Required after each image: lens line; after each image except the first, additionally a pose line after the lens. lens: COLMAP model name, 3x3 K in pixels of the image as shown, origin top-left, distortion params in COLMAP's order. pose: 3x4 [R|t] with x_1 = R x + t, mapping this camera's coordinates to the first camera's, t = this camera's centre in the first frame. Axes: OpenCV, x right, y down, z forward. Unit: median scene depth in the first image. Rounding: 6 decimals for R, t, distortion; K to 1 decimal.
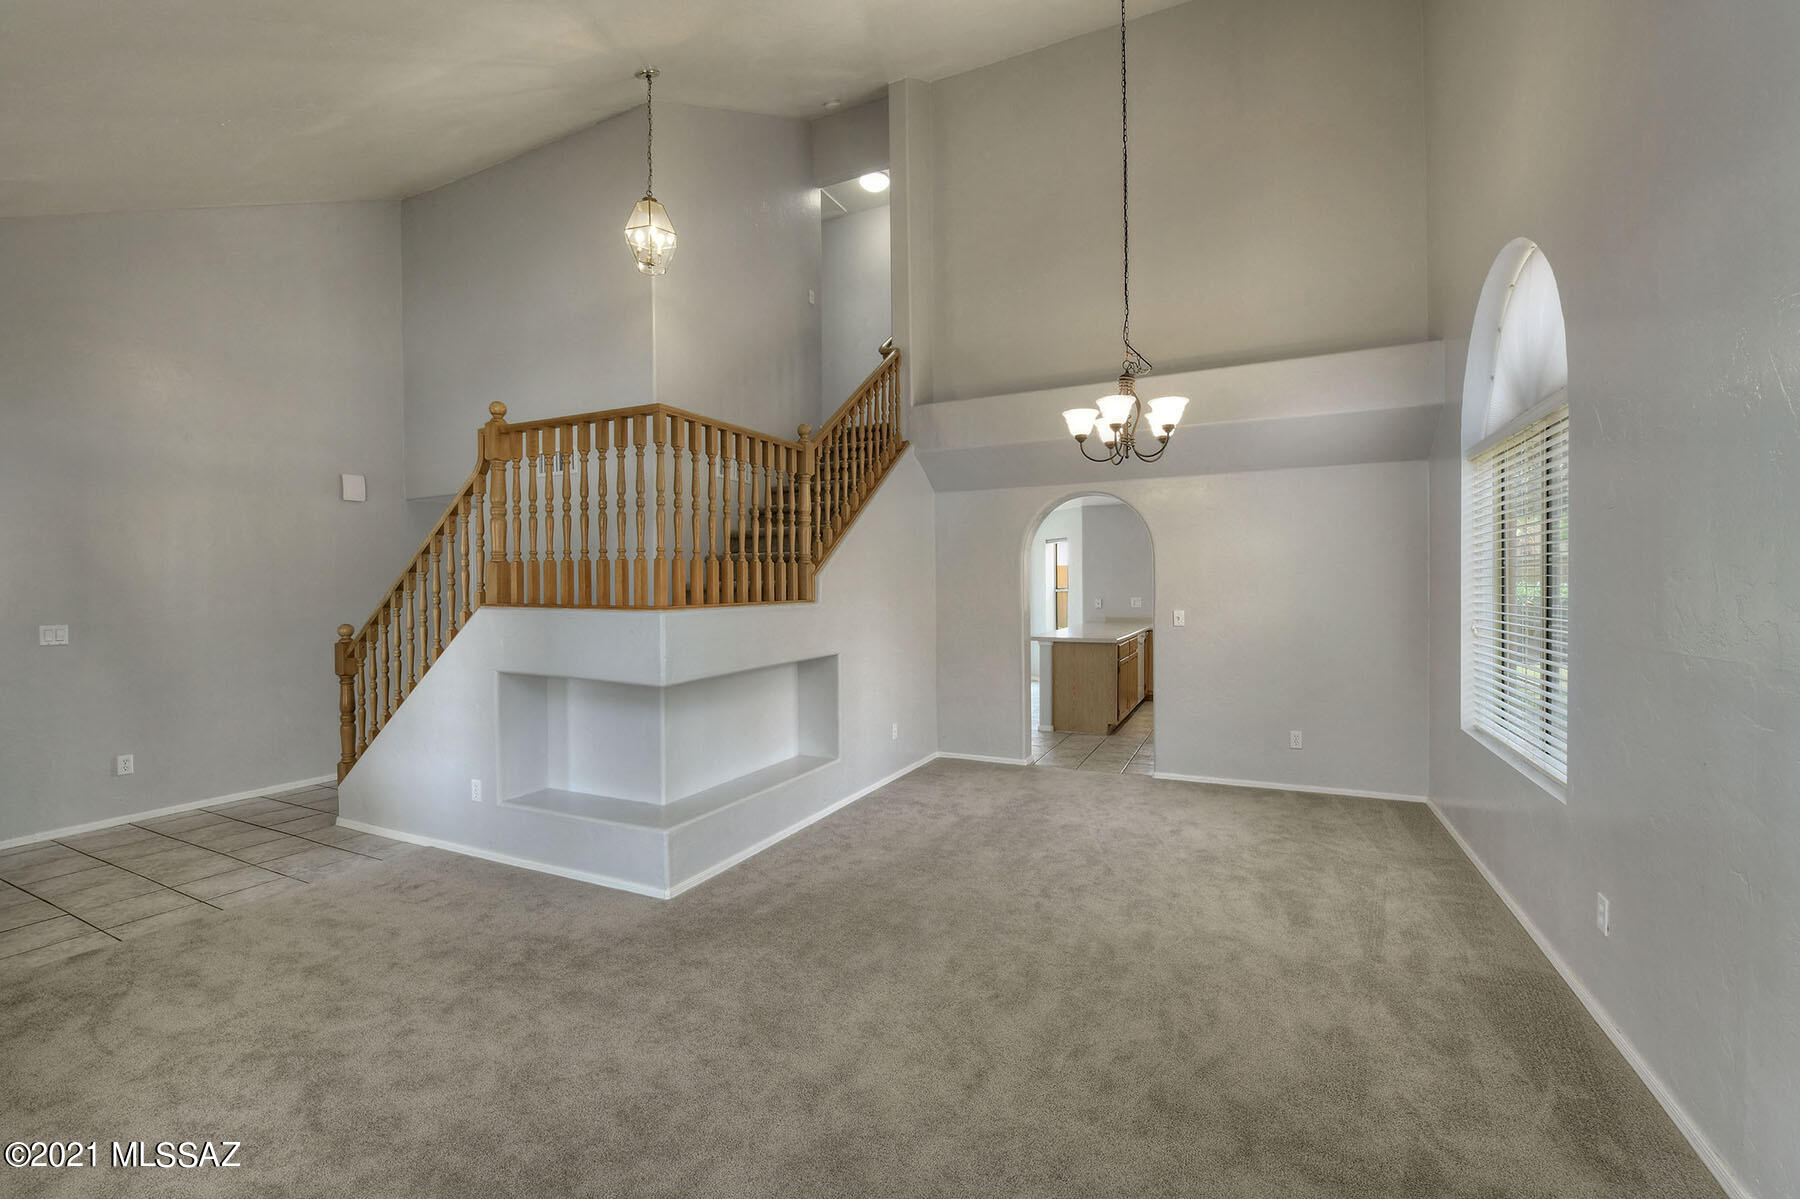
lens RADIAL K [[769.4, 0, 900.0], [0, 769.4, 599.5], [0, 0, 1]] dist [-0.022795, -0.000069]
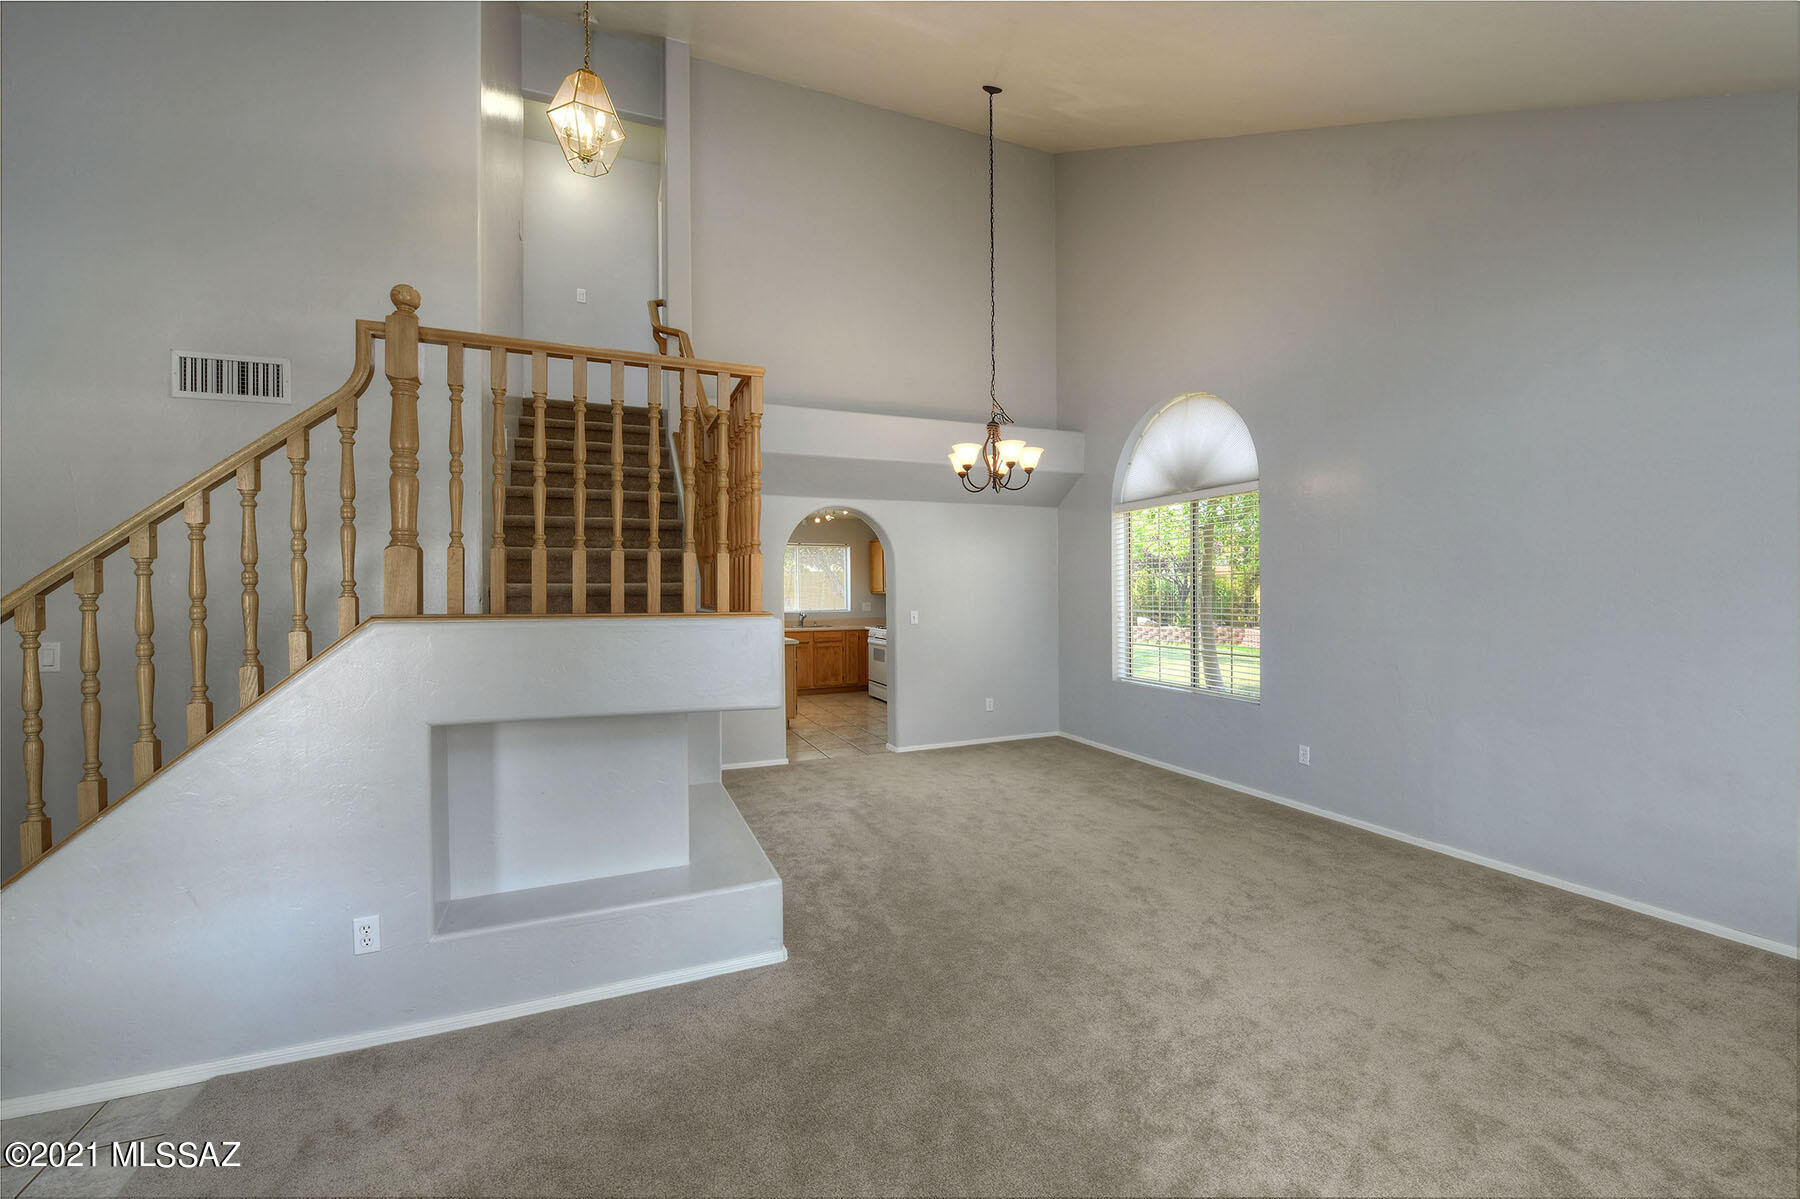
lens RADIAL K [[758.3, 0, 900.0], [0, 758.3, 599.5], [0, 0, 1]] dist [-0.000340, -0.000077]
pose [[0.639323, -0.006147, 0.768914, -0.739301], [0.017809, 0.999818, -0.006814, 0.004085], [-0.768732, 0.018050, 0.639316, 0.314059]]
